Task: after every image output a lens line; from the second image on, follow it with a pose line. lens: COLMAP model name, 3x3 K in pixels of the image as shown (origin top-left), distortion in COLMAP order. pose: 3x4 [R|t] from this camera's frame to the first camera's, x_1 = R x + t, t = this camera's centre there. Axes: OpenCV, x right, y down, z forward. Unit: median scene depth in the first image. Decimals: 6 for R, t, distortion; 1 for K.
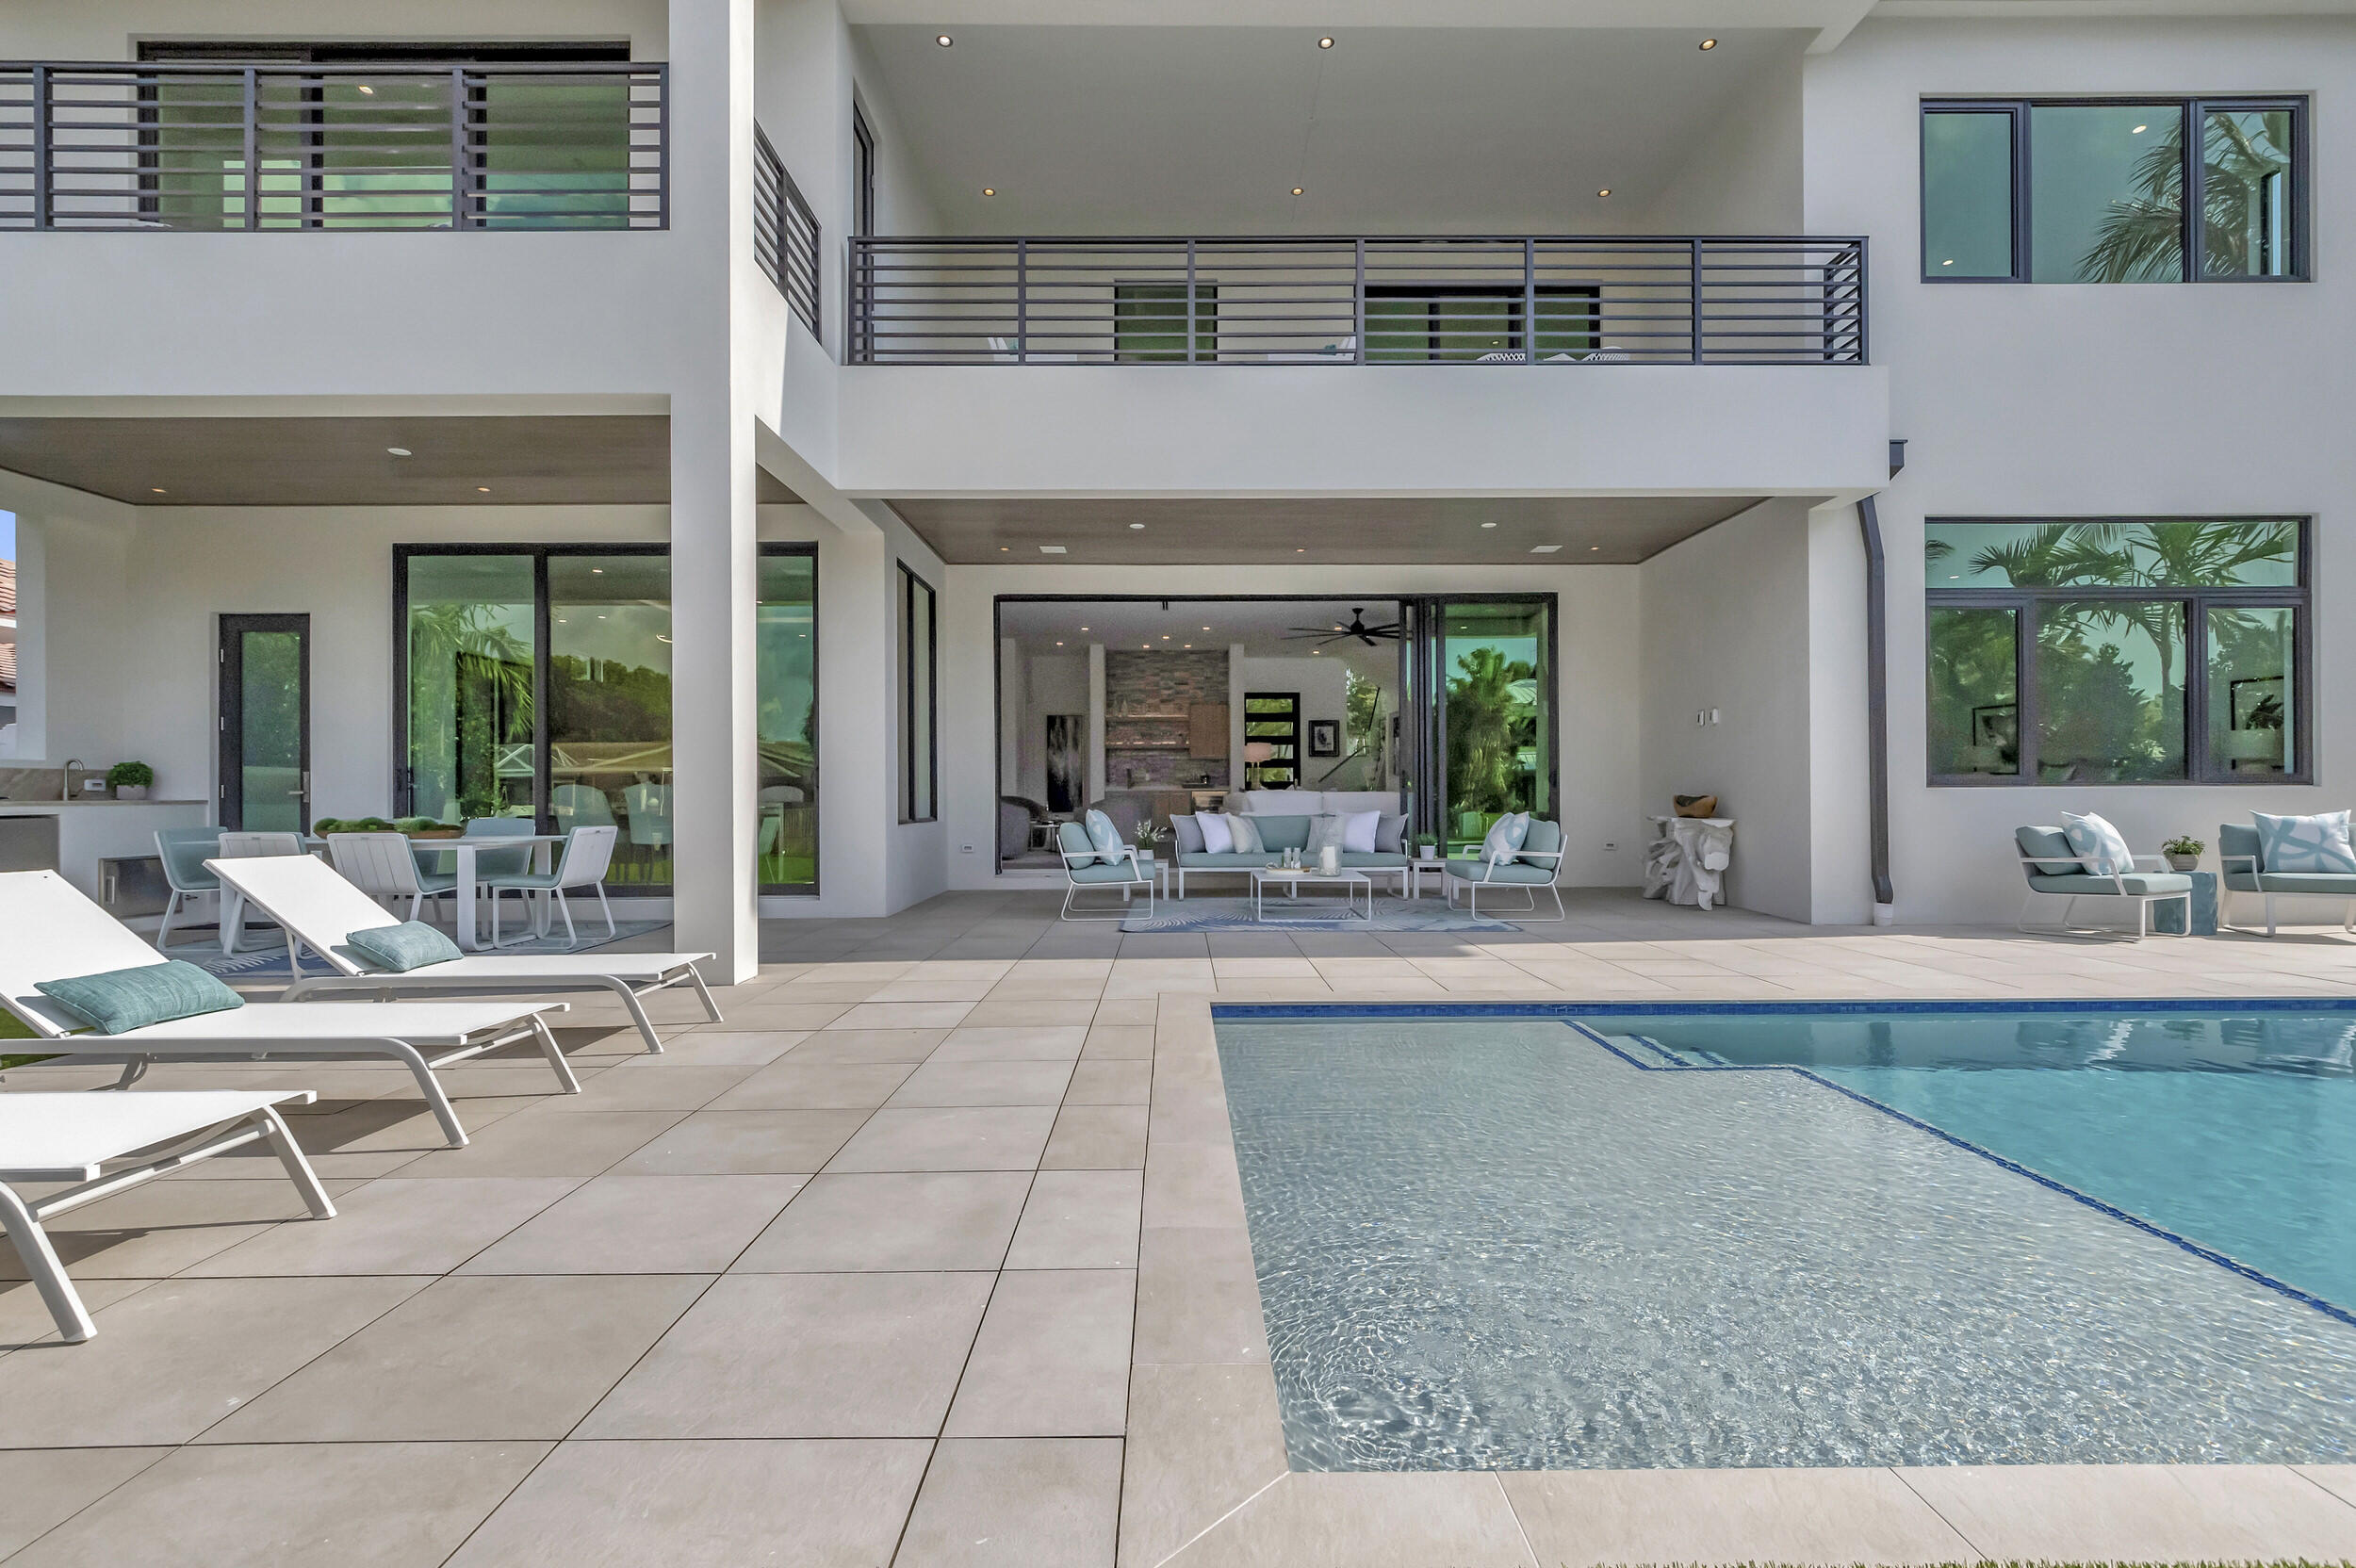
lens RADIAL K [[1040.4, 0, 1174.3], [0, 1040.4, 787.1], [0, 0, 1]] dist [-0.007365, 0.001777]
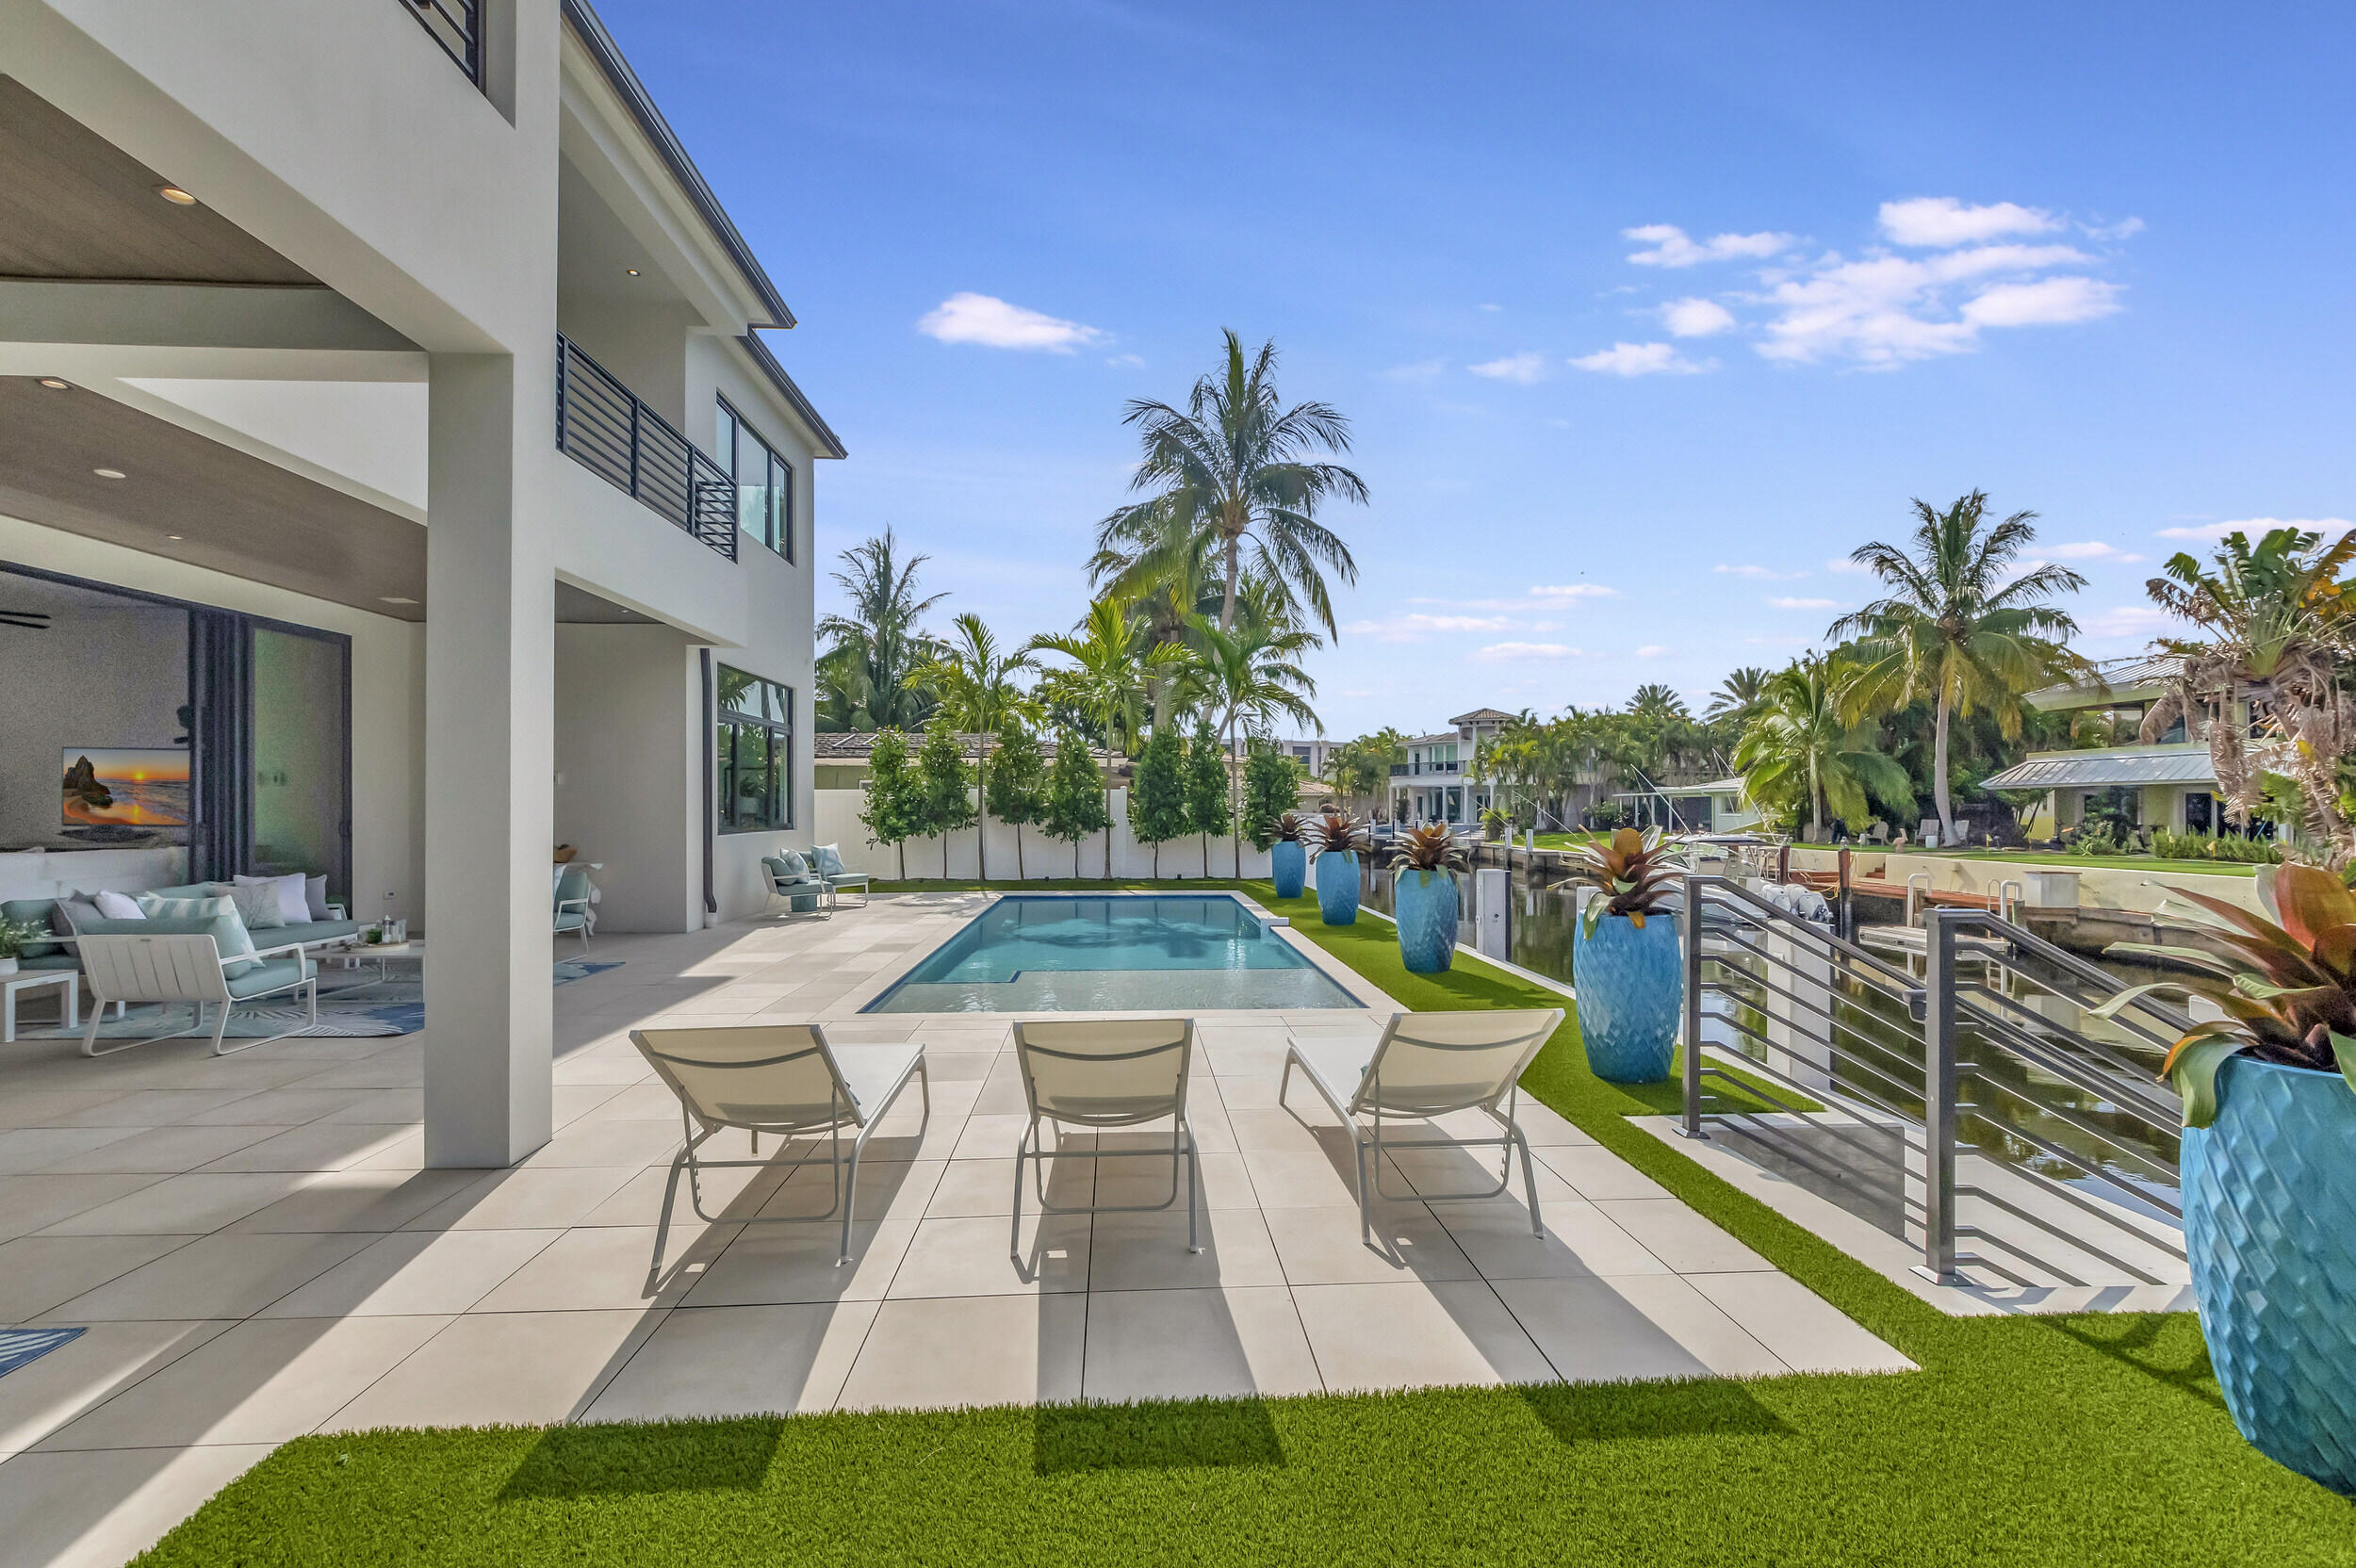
lens RADIAL K [[1040.4, 0, 1172.4], [0, 1040.4, 796.4], [0, 0, 1]] dist [-0.007365, 0.001777]
pose [[-0.055670, 0.011504, 0.998383, -0.826708], [-0.002891, 0.999928, -0.011683, -0.040399], [-0.998445, -0.003536, -0.055633, 0.386335]]
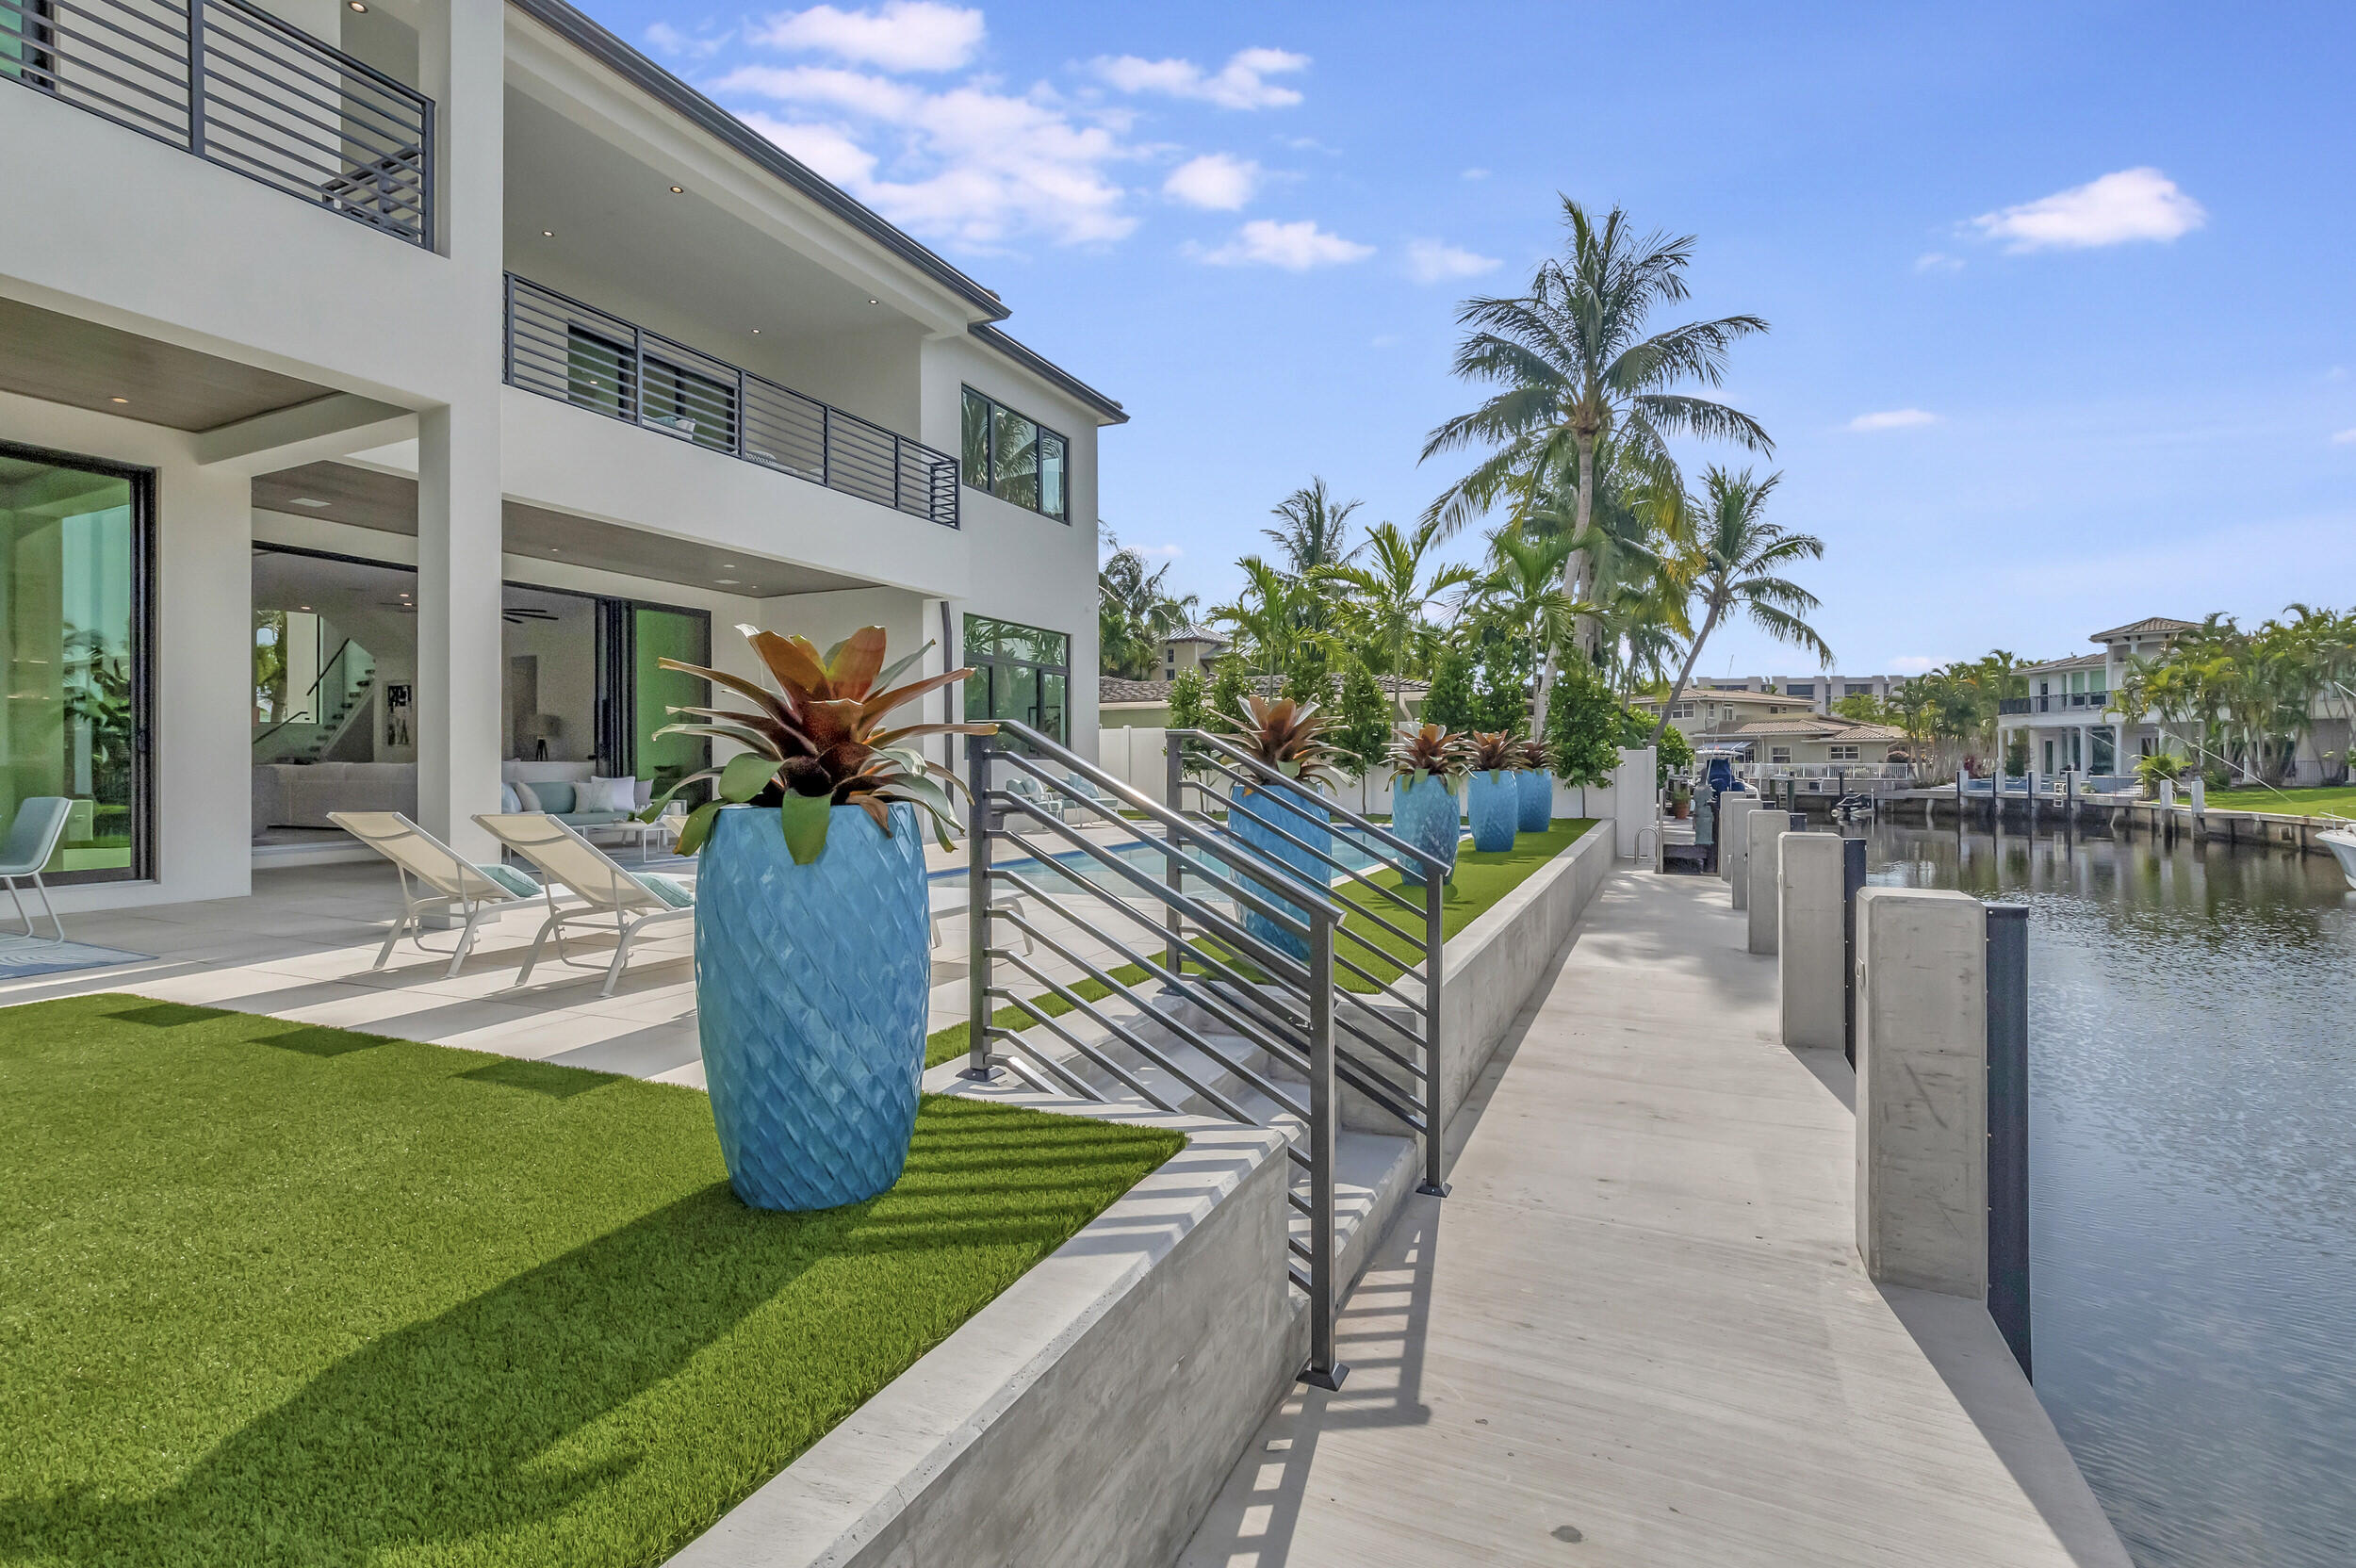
lens RADIAL K [[1040.4, 0, 1144.1], [0, 1040.4, 782.5], [0, 0, 1]] dist [-0.007365, 0.001777]
pose [[0.453731, -0.017709, 0.890963, -0.770548], [-0.001565, 0.999785, 0.020669, 0.007535], [-0.891137, -0.010772, 0.453606, -0.140389]]
